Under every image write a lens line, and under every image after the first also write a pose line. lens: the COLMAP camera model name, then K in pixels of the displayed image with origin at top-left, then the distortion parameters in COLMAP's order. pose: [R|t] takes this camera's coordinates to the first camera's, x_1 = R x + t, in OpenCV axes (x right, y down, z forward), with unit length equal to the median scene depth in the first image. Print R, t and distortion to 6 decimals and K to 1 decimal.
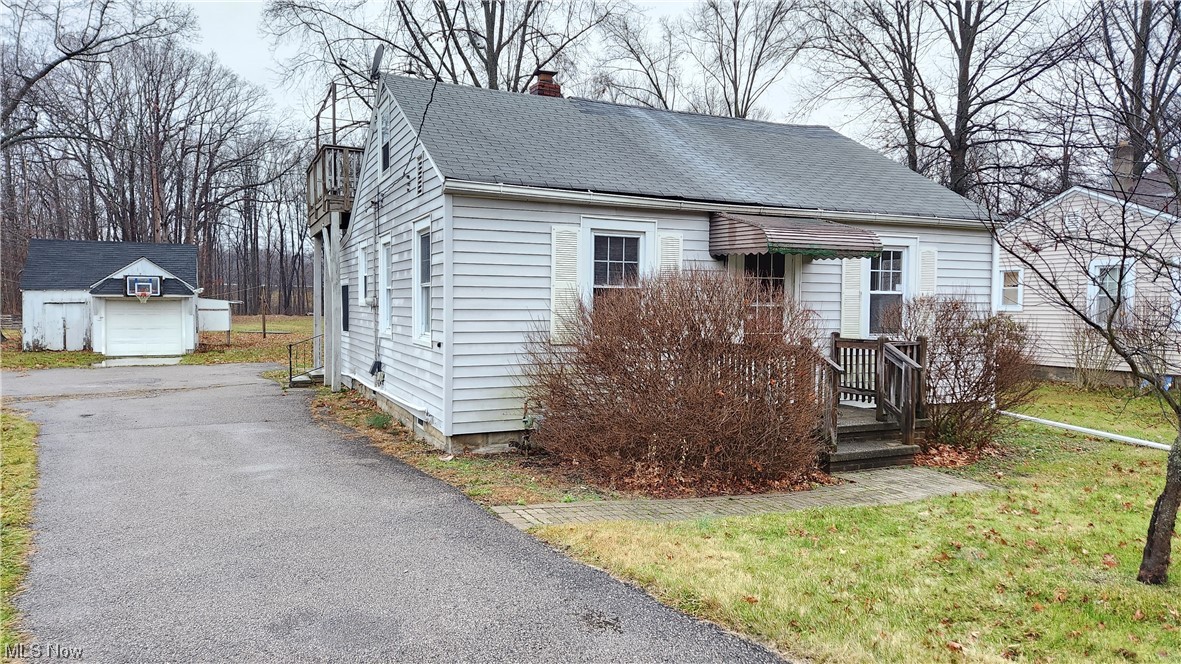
lens RADIAL K [[758.8, 0, 590.5], [0, 758.8, 332.0], [0, 0, 1]] dist [0.060248, -0.001517]
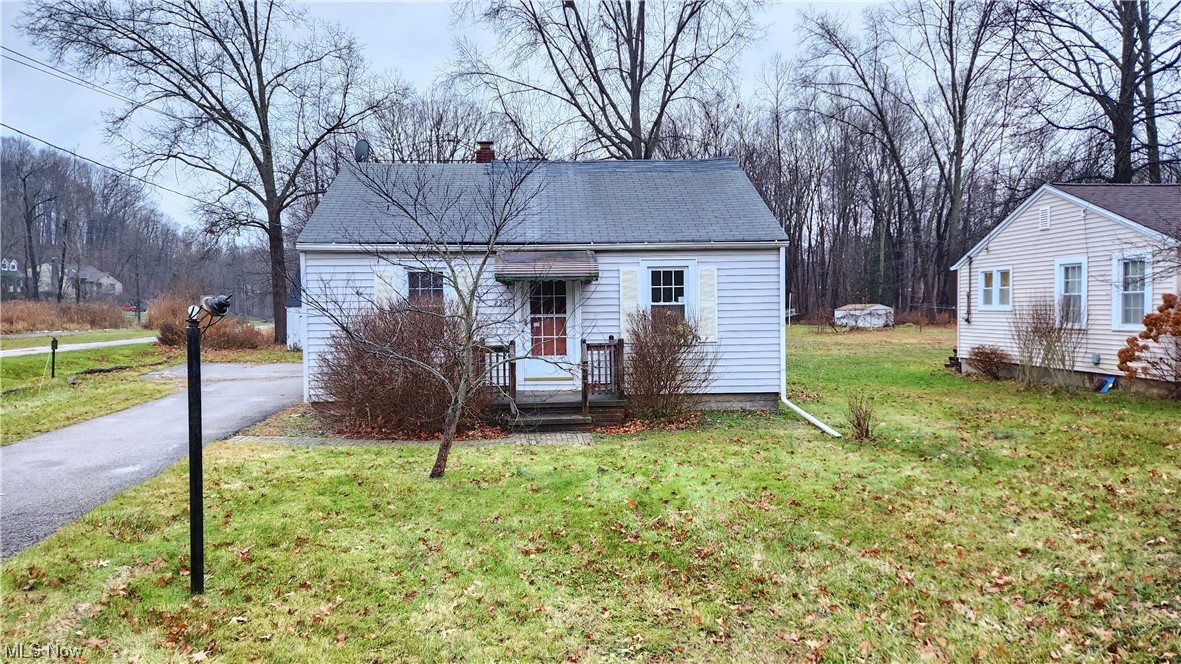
lens RADIAL K [[758.8, 0, 590.5], [0, 758.8, 332.0], [0, 0, 1]] dist [0.060248, -0.001517]
pose [[0.932473, -0.008328, -0.361144, 0.275130], [0.007540, 0.999965, -0.003591, -0.000484], [0.361162, 0.000625, 0.932503, -0.083019]]
